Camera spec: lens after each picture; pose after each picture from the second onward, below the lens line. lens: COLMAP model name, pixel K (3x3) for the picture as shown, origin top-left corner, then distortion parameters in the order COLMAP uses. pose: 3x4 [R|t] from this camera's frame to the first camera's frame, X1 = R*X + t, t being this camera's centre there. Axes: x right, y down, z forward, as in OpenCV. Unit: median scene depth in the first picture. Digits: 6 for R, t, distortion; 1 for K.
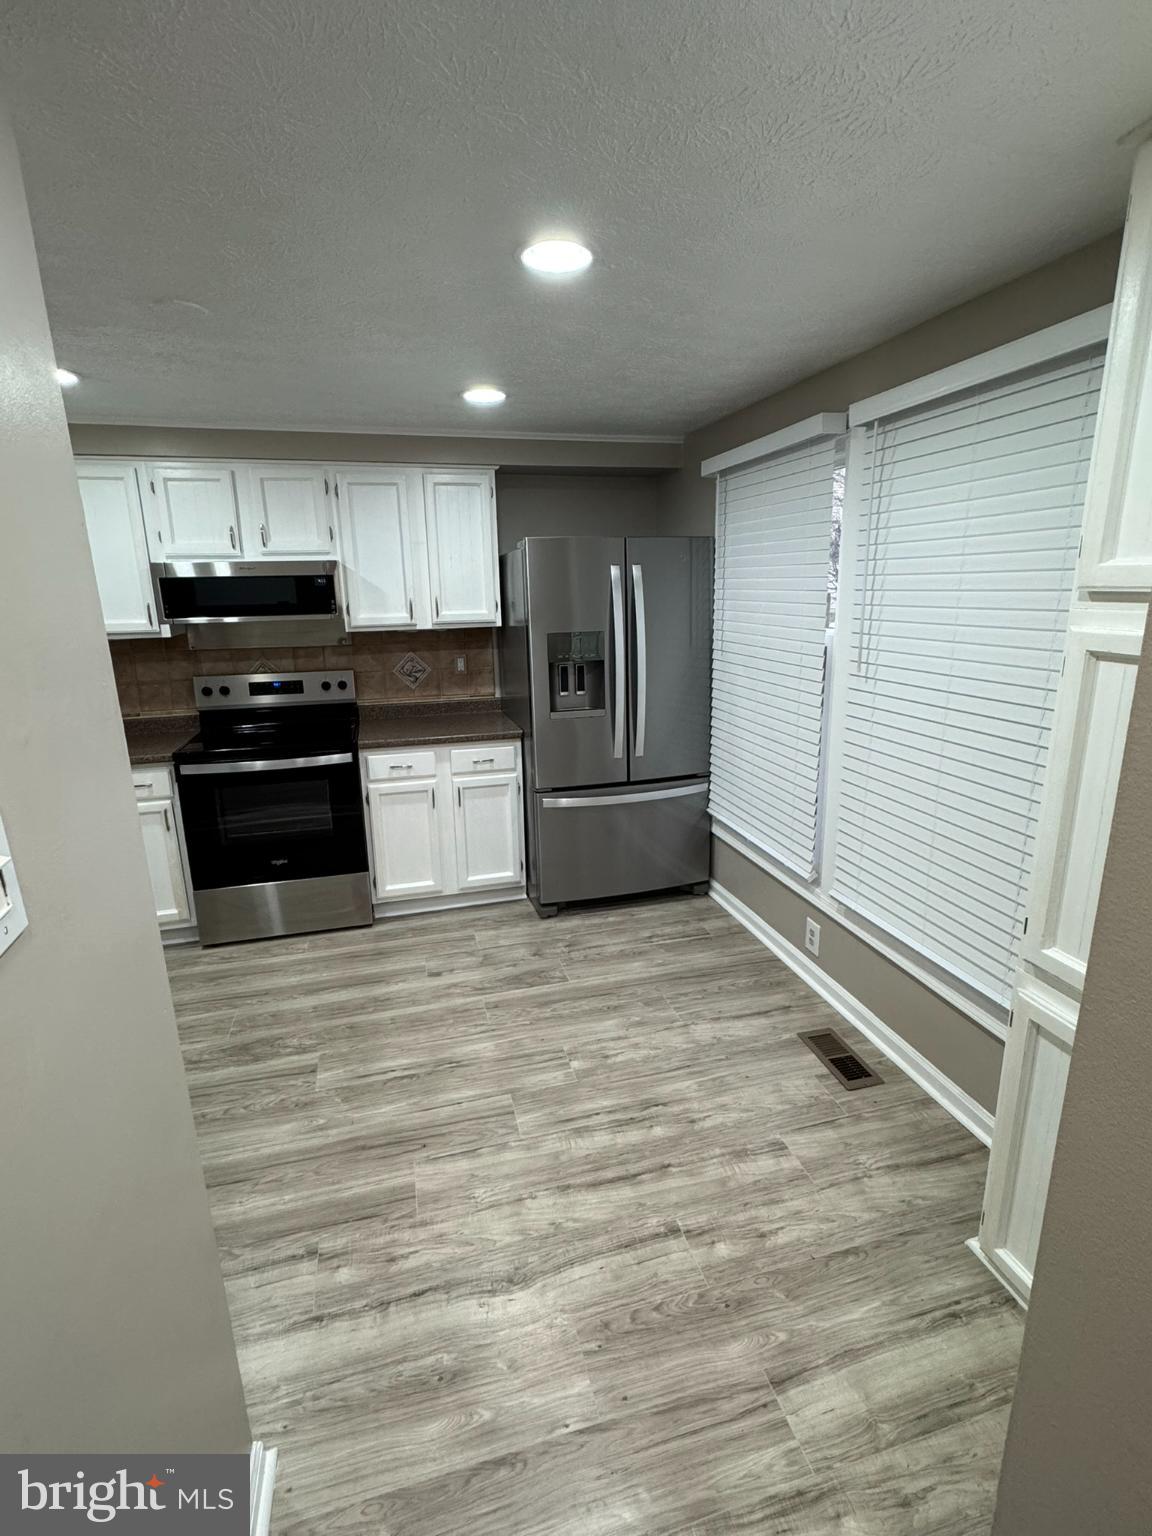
lens RADIAL K [[721.1, 0, 574.3], [0, 721.1, 772.3], [0, 0, 1]] dist [-0.002358, 0.000165]
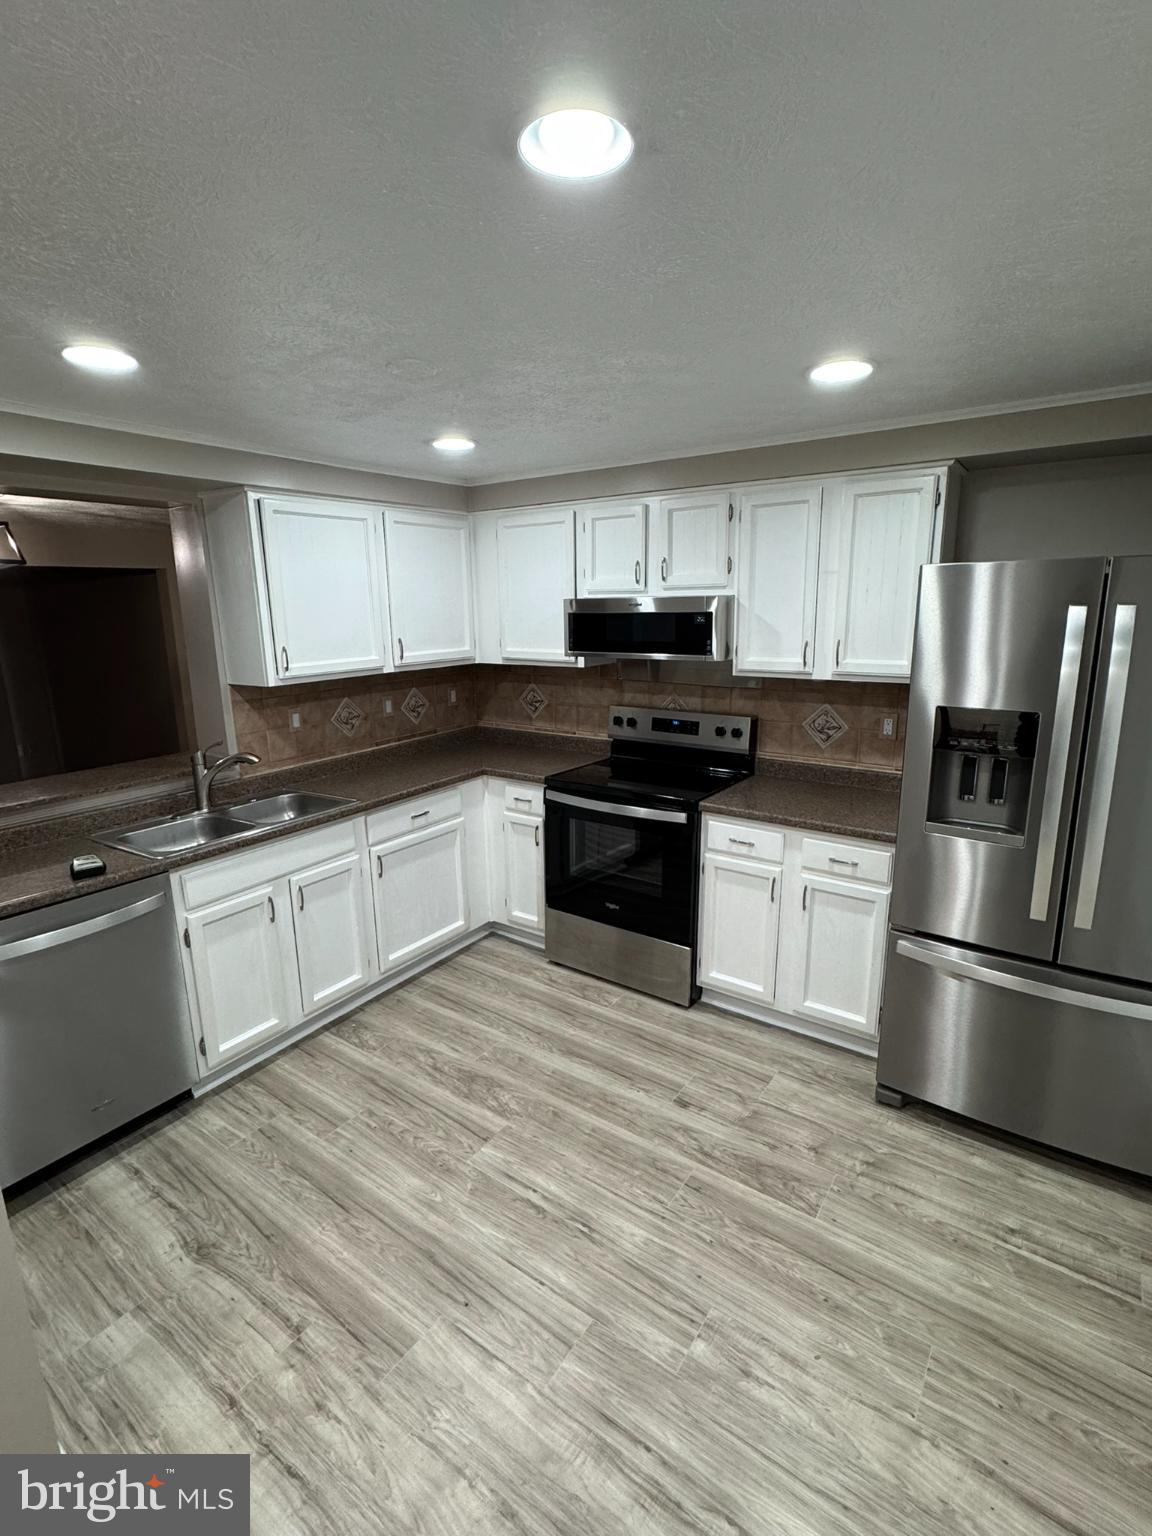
lens RADIAL K [[721.1, 0, 577.3], [0, 721.1, 770.9], [0, 0, 1]] dist [-0.002358, 0.000165]
pose [[0.638159, 0.181723, -0.748151, 0.259658], [-0.193560, 0.978402, 0.072546, -0.117965], [0.745176, 0.098516, 0.659551, 0.319631]]
